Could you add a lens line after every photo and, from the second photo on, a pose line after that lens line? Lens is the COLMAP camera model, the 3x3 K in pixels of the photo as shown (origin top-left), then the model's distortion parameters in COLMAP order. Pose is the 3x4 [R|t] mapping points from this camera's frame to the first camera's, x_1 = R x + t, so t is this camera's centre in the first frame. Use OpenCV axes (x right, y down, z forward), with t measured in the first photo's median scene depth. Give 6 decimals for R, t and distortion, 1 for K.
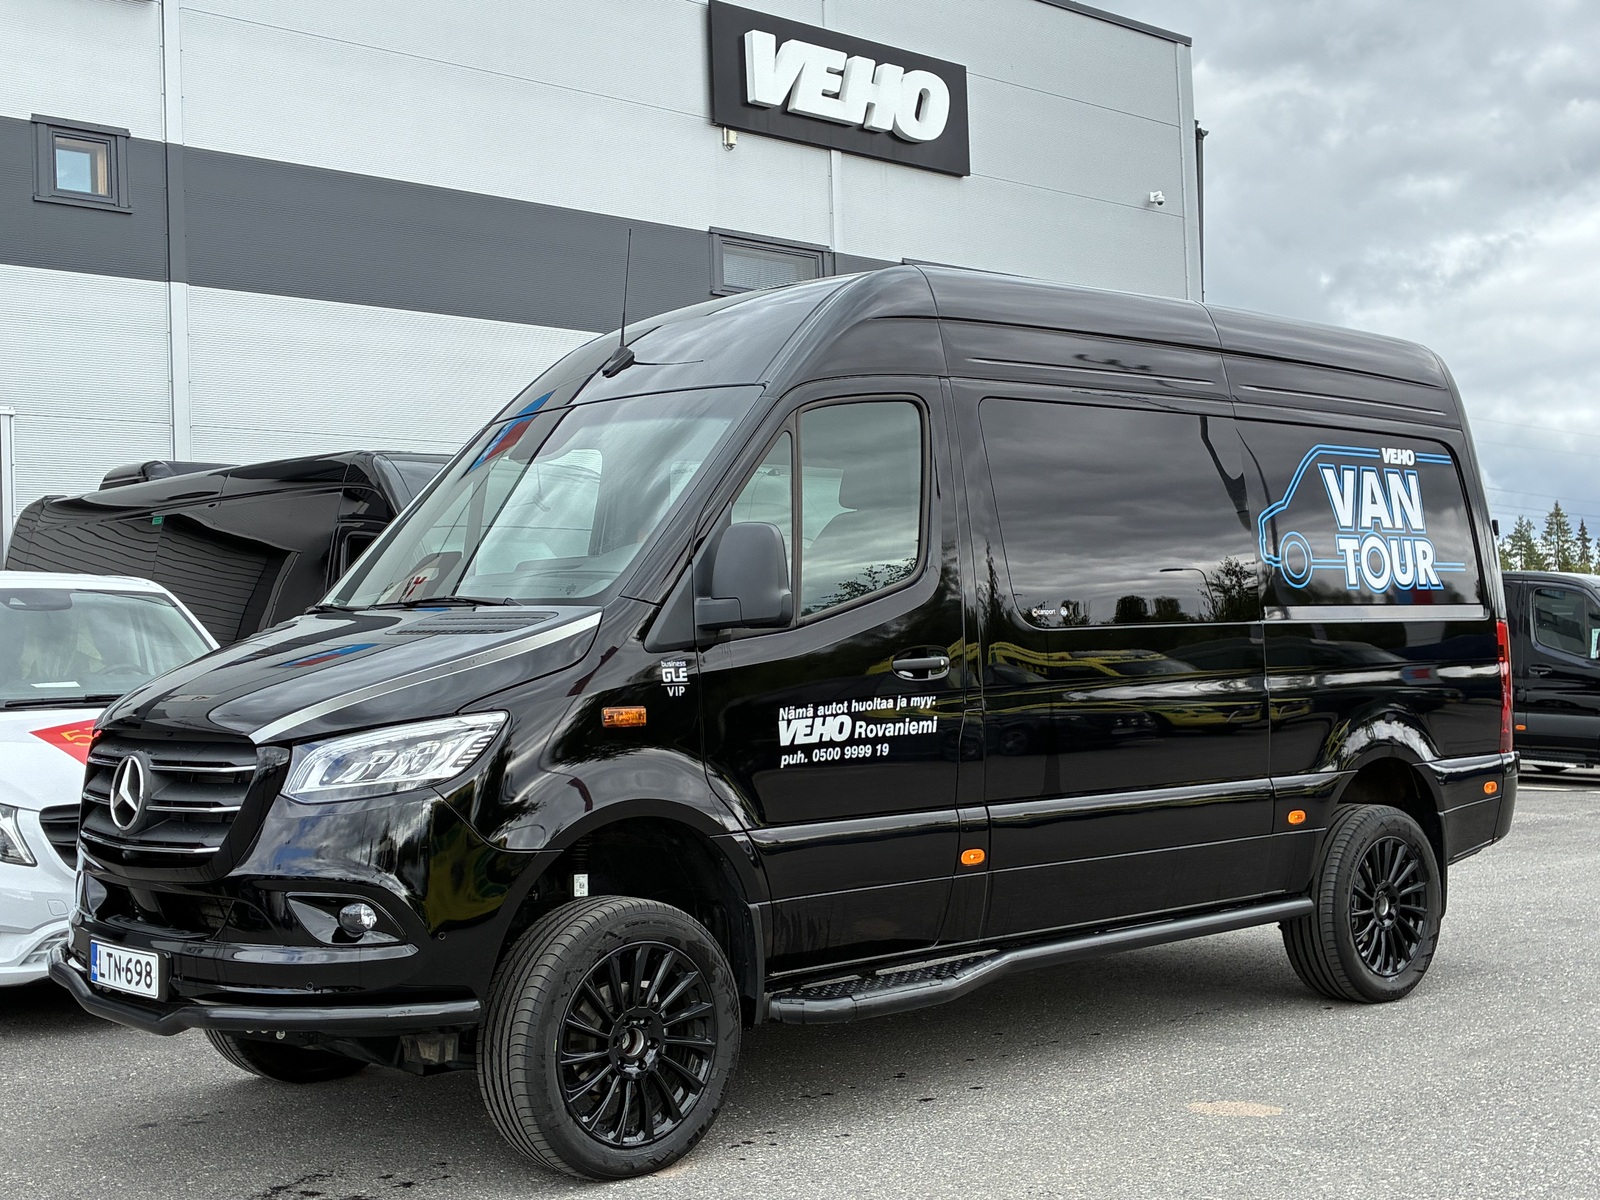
lens RADIAL K [[1960.1, 0, 800.0], [0, 1960.1, 600.0], [0, 0, 1]] dist [0.221093, -1.093636]
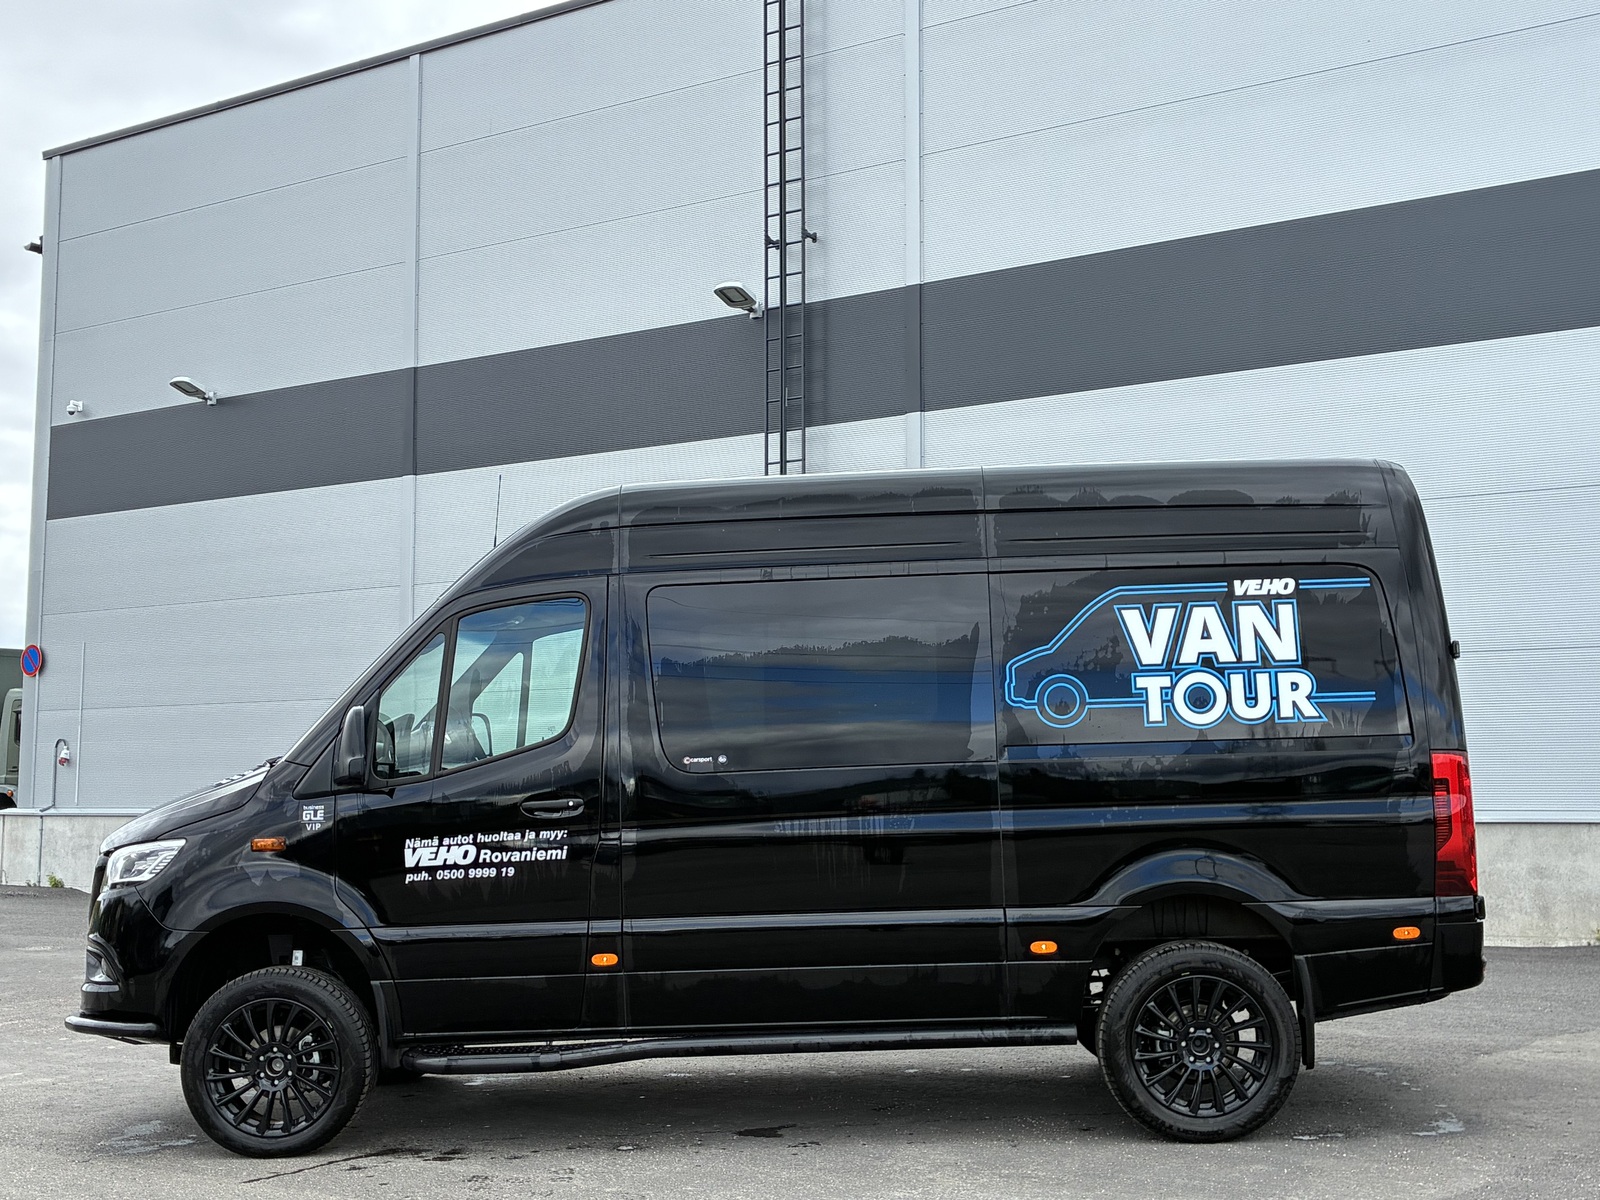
lens RADIAL K [[1975.2, 0, 800.0], [0, 1975.2, 600.0], [0, 0, 1]] dist [0.123312, -0.005958]
pose [[0.726468, -0.054273, -0.685054, 1.101465], [0.030562, 0.998442, -0.046691, -0.036674], [0.686521, 0.012983, 0.726994, 0.173394]]
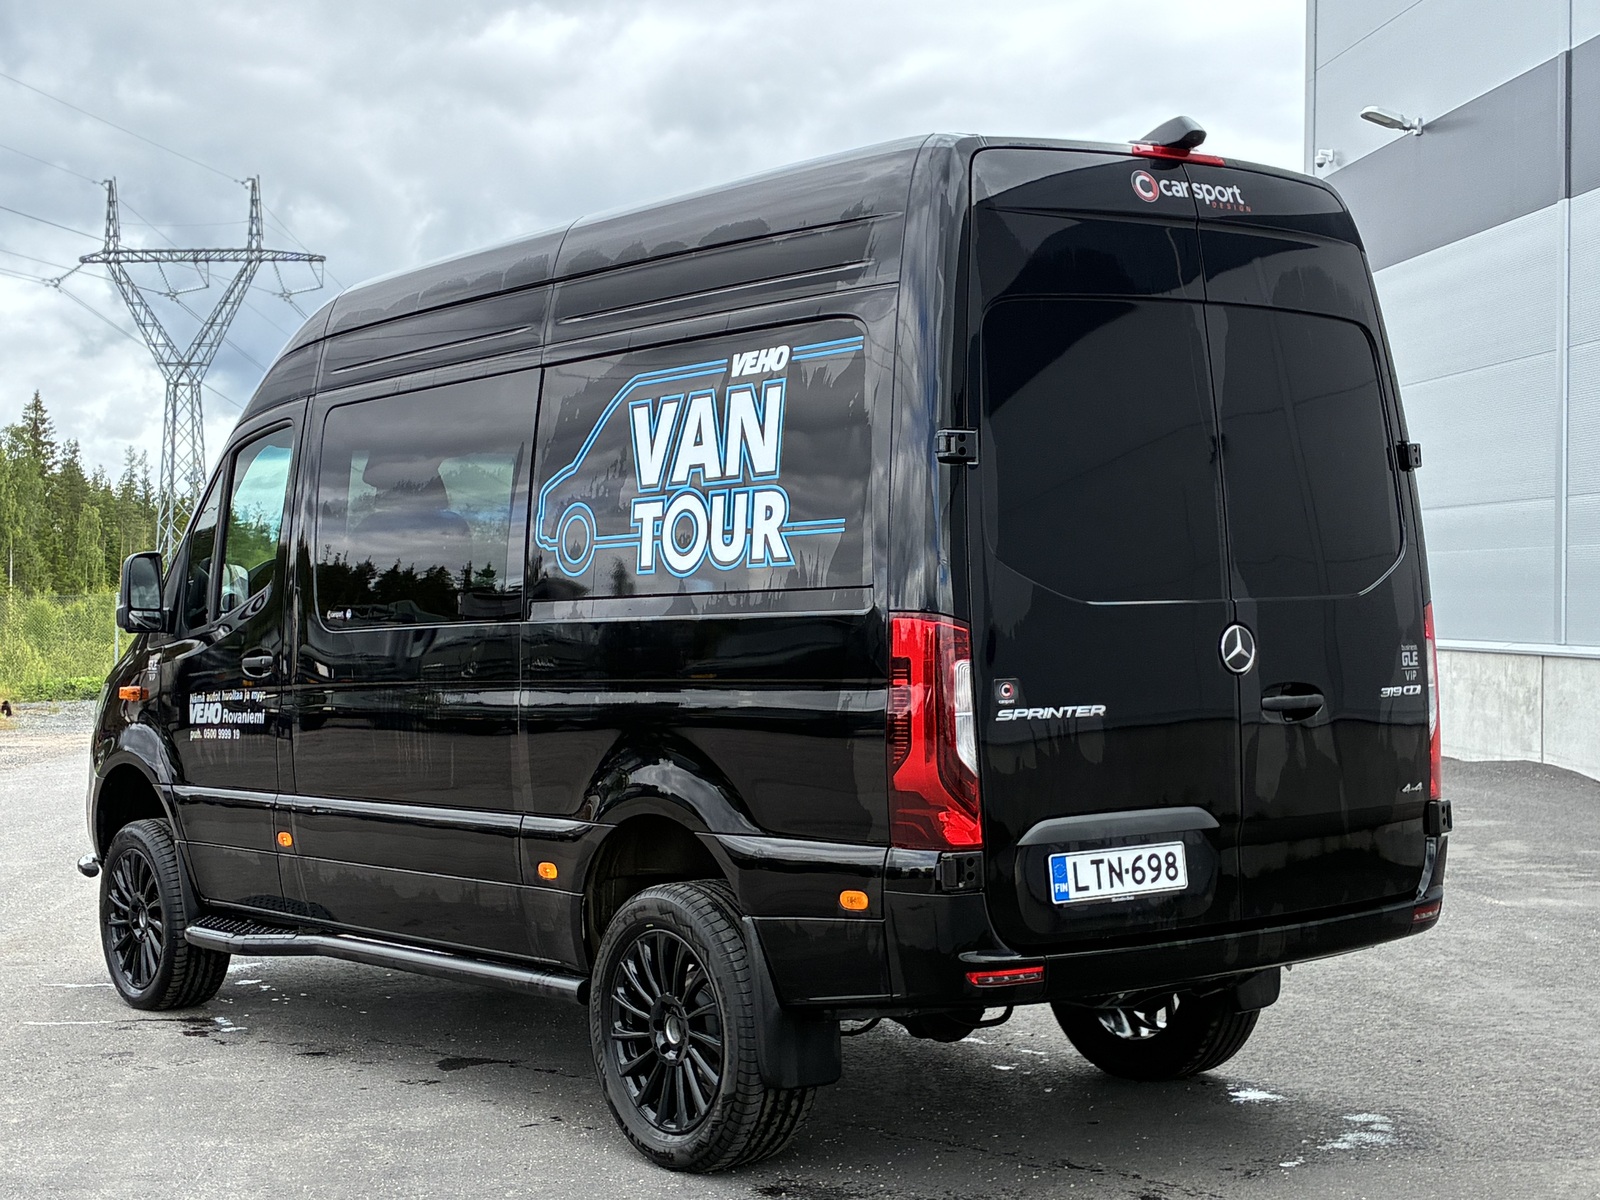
lens RADIAL K [[2401.5, 0, 800.0], [0, 2401.5, 600.0], [0, 0, 1]] dist [0.287067, -2.093448]
pose [[-0.064965, 0.016725, -0.997747, 1.478798], [0.051830, 0.998567, 0.013364, -0.006192], [0.996541, -0.050845, -0.065739, 1.444478]]
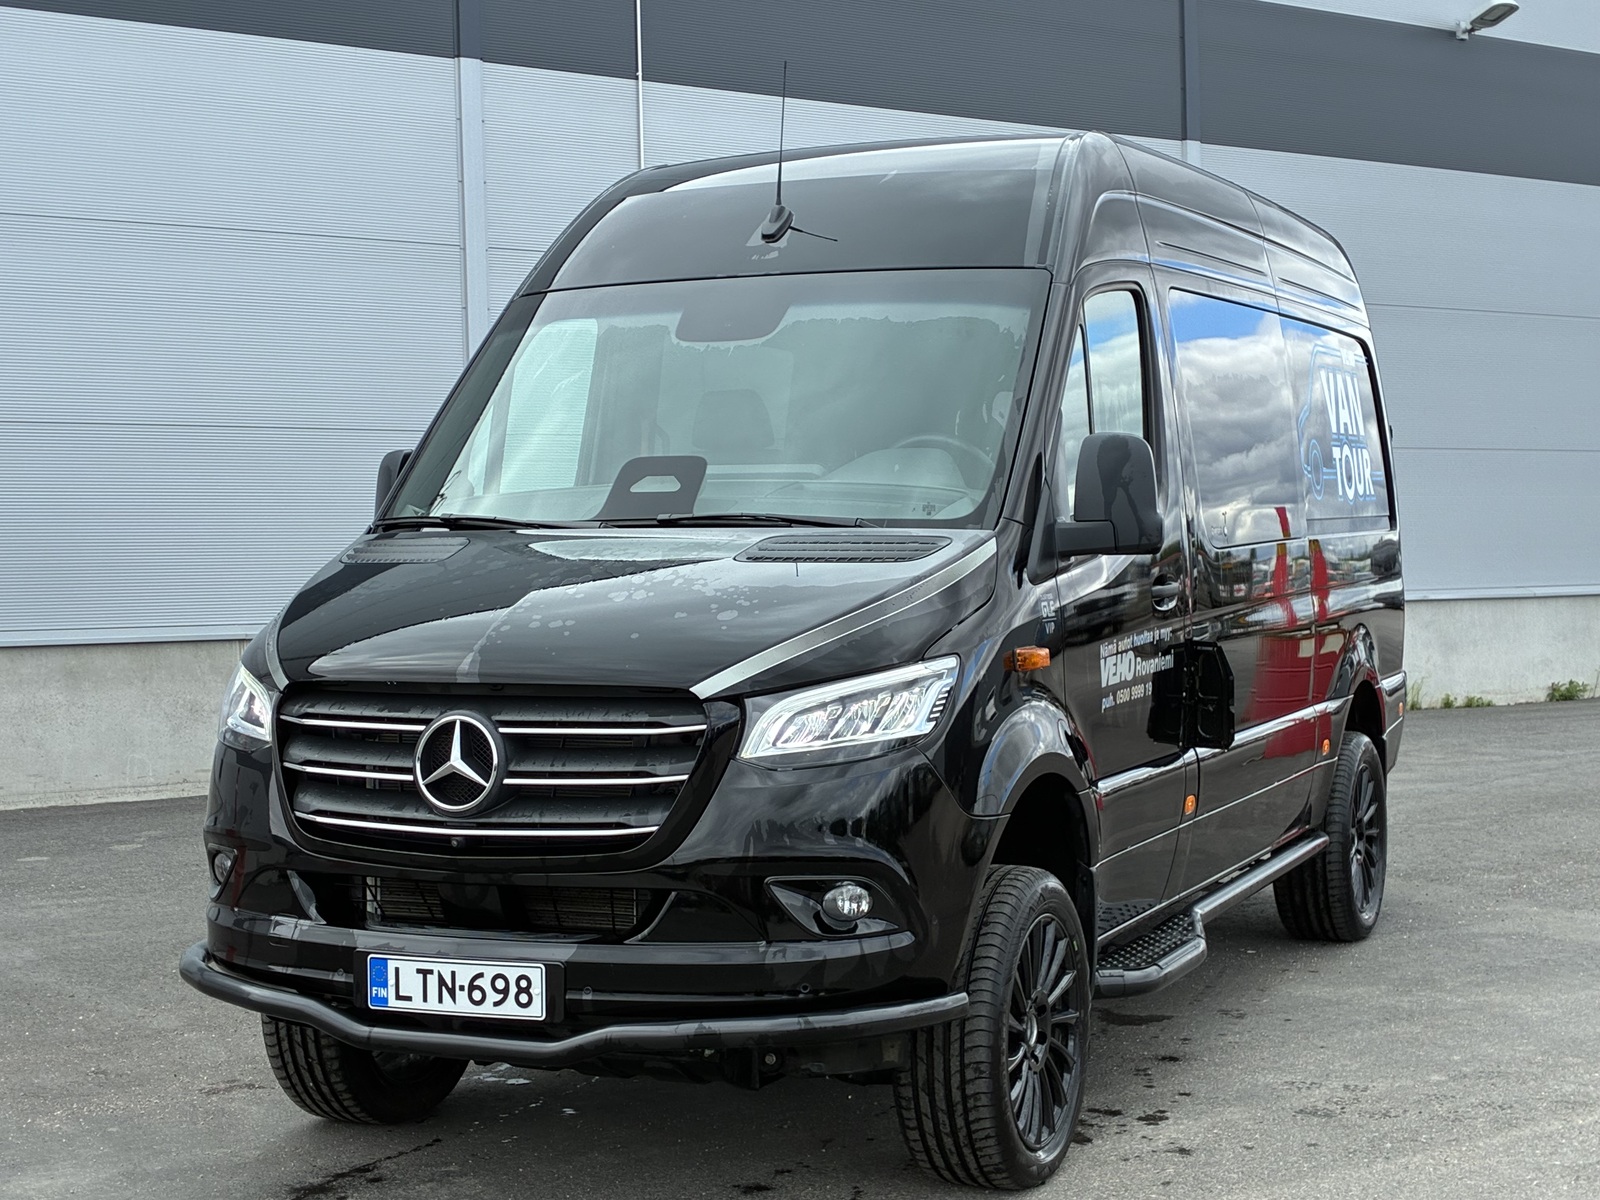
lens RADIAL K [[2500.3, 0, 800.0], [0, 2500.3, 600.0], [0, 0, 1]] dist [0.021073, 0.012490]
pose [[0.911057, -0.005072, 0.412248, -0.567034], [-0.016673, 0.998653, 0.049135, -0.016258], [-0.411942, -0.051638, 0.909746, 0.043929]]
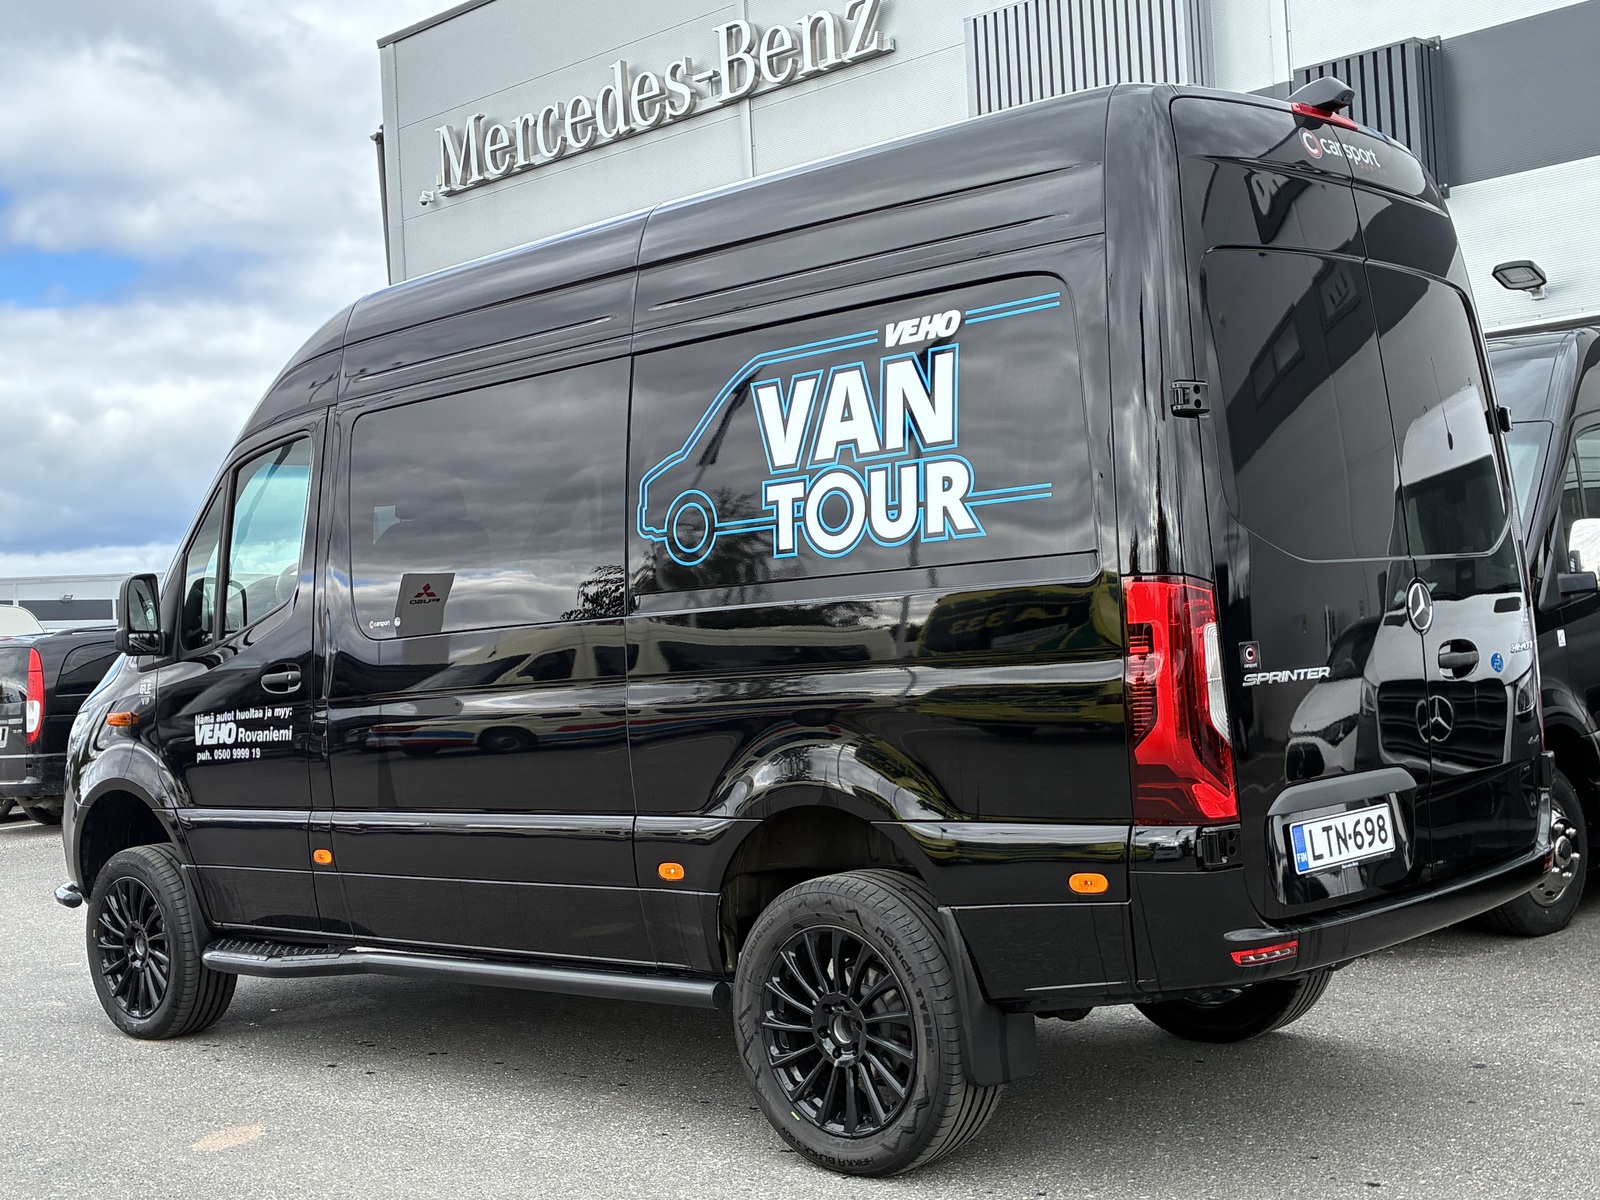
lens RADIAL K [[1960.1, 0, 800.0], [0, 1960.1, 600.0], [0, 0, 1]] dist [0.221093, -1.093636]
pose [[0.098992, -0.001223, -0.995087, 1.243565], [0.088545, 0.996043, 0.007585, 0.005884], [0.991141, -0.088861, 0.098709, 1.216838]]
